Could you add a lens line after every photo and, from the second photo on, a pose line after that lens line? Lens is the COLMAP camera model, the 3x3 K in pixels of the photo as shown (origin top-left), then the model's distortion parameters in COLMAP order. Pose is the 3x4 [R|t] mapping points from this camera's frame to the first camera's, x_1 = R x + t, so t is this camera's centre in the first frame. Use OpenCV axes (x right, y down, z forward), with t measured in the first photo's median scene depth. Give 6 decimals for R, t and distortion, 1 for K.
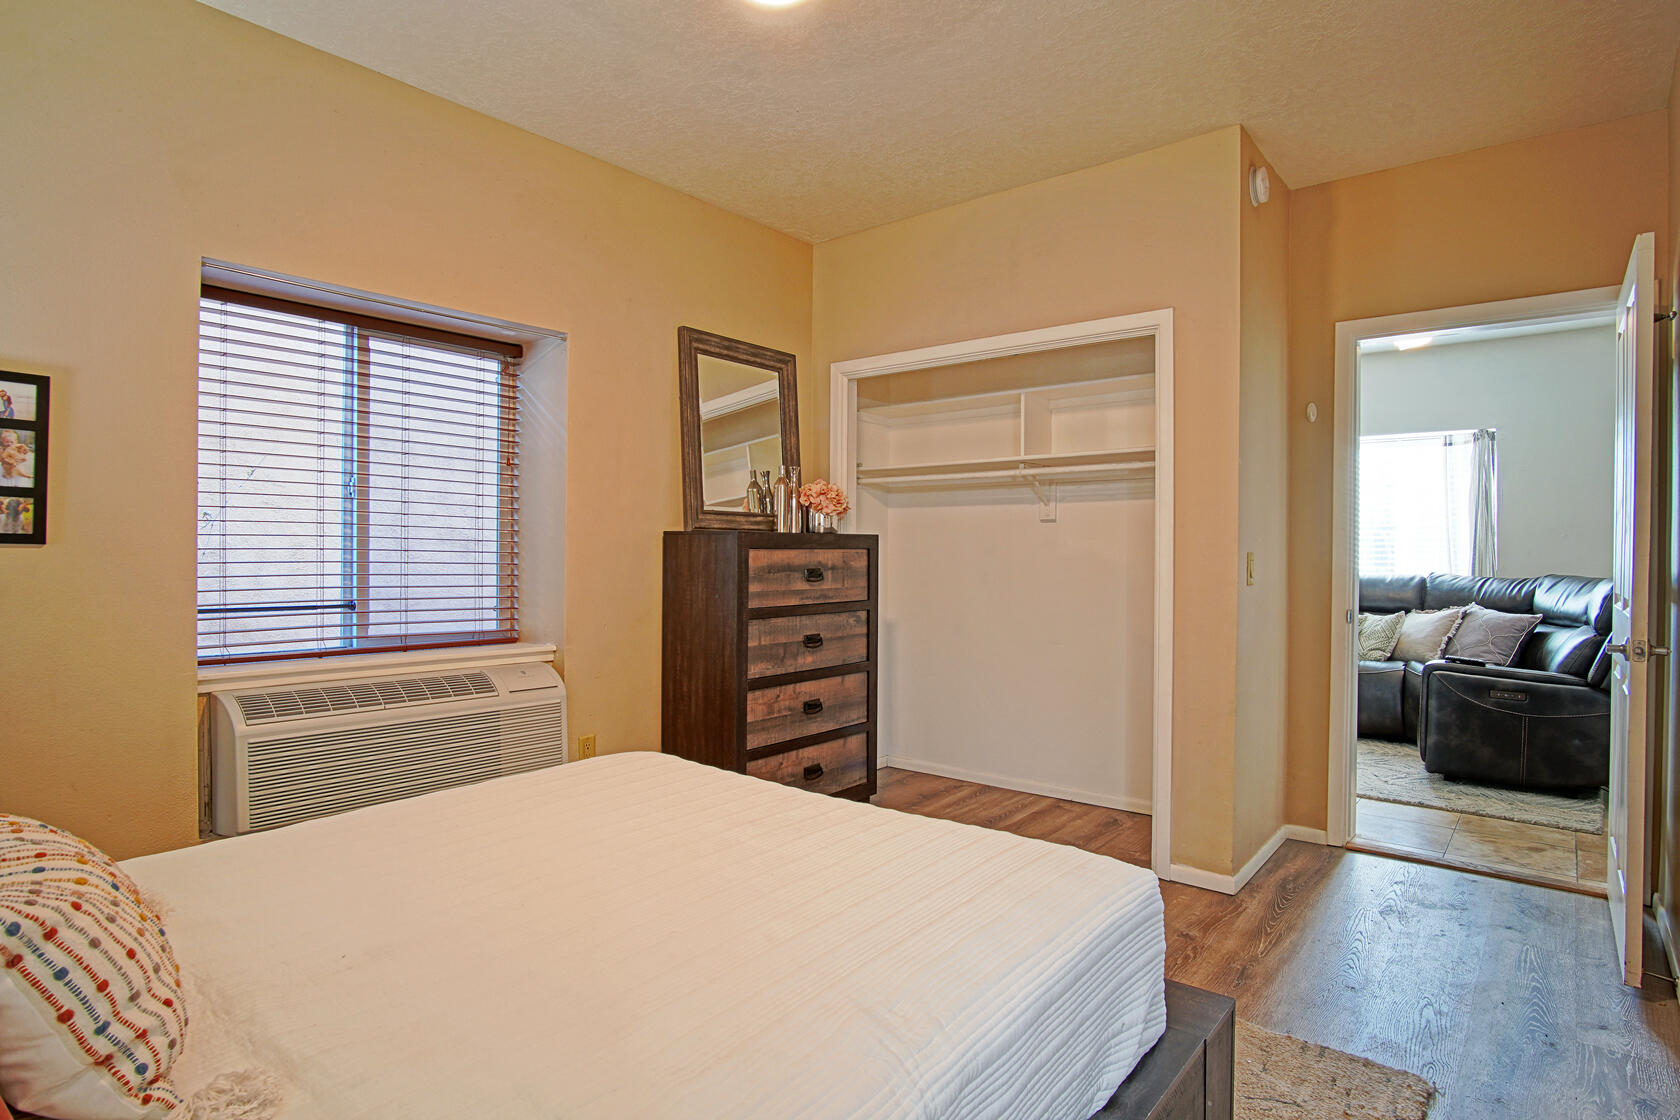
lens RADIAL K [[895.5, 0, 831.5], [0, 895.5, 556.4], [0, 0, 1]] dist [-0.034600, 0.009899]
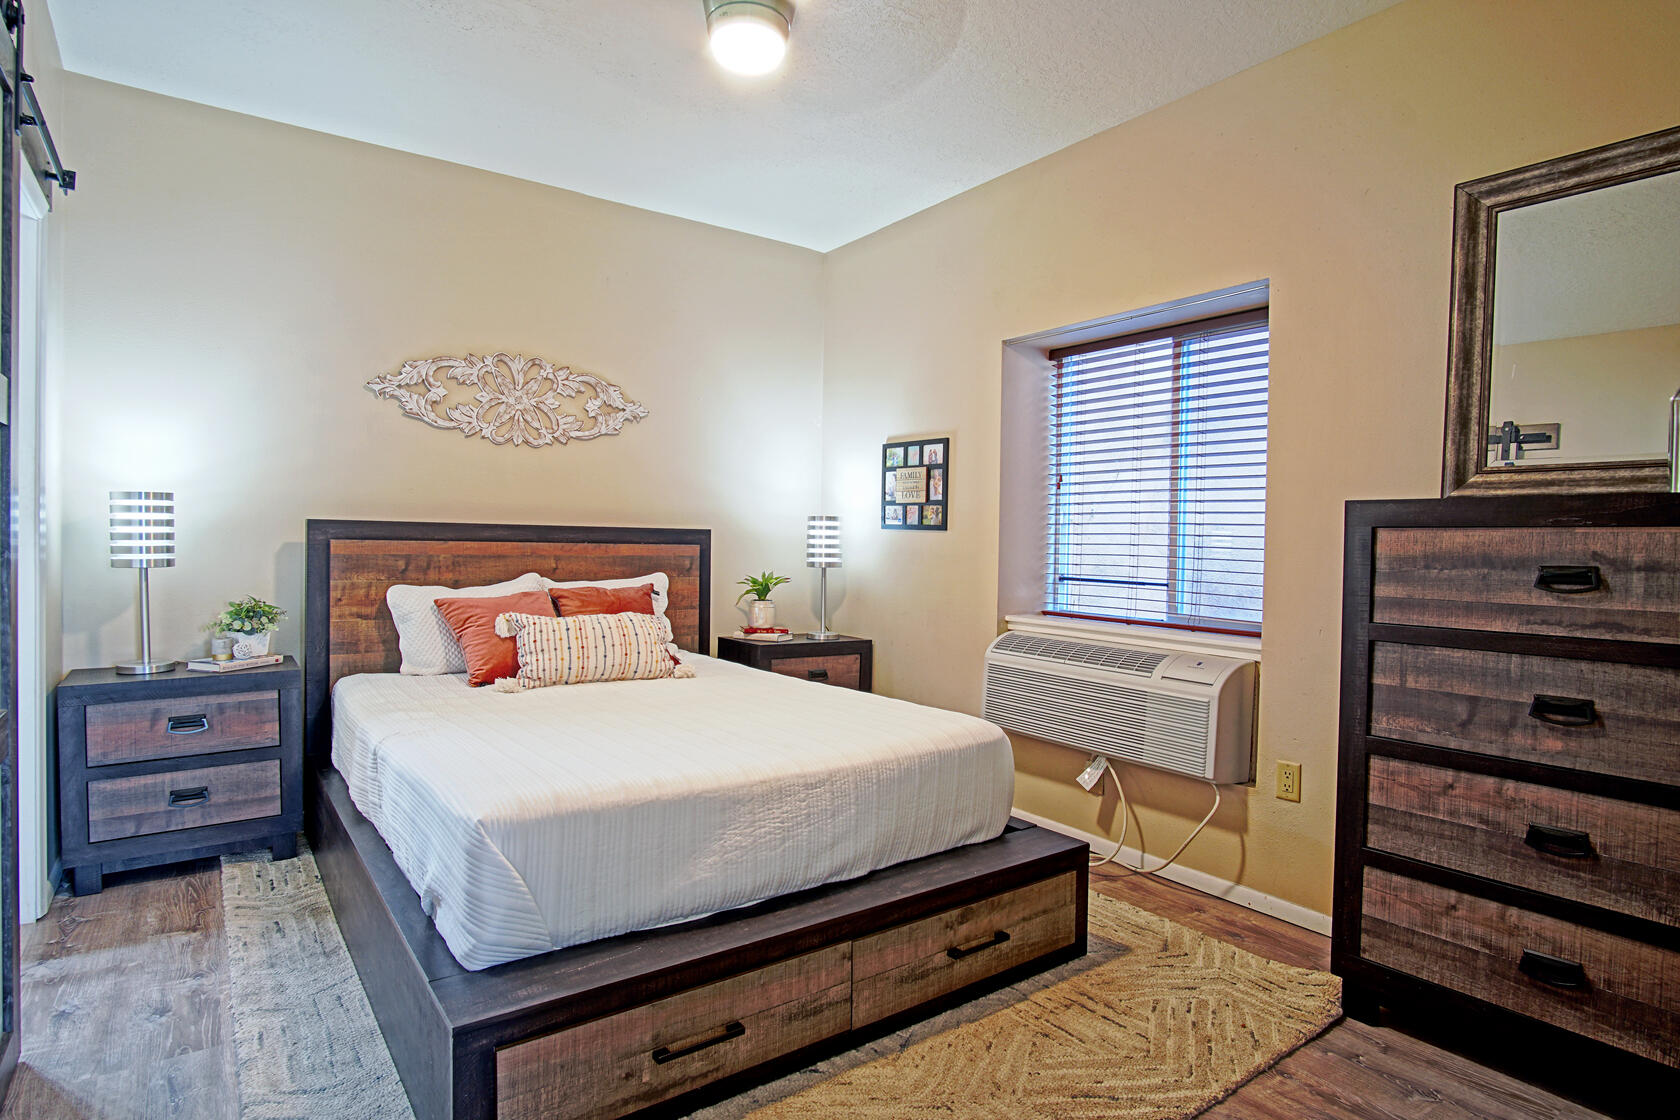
lens RADIAL K [[895.5, 0, 834.4], [0, 895.5, 553.6], [0, 0, 1]] dist [-0.034600, 0.009899]
pose [[-0.248337, 0.005722, -0.968657, 0.657017], [-0.022476, 0.999679, 0.011668, 0.011916], [0.968413, 0.024669, -0.248129, 0.857046]]
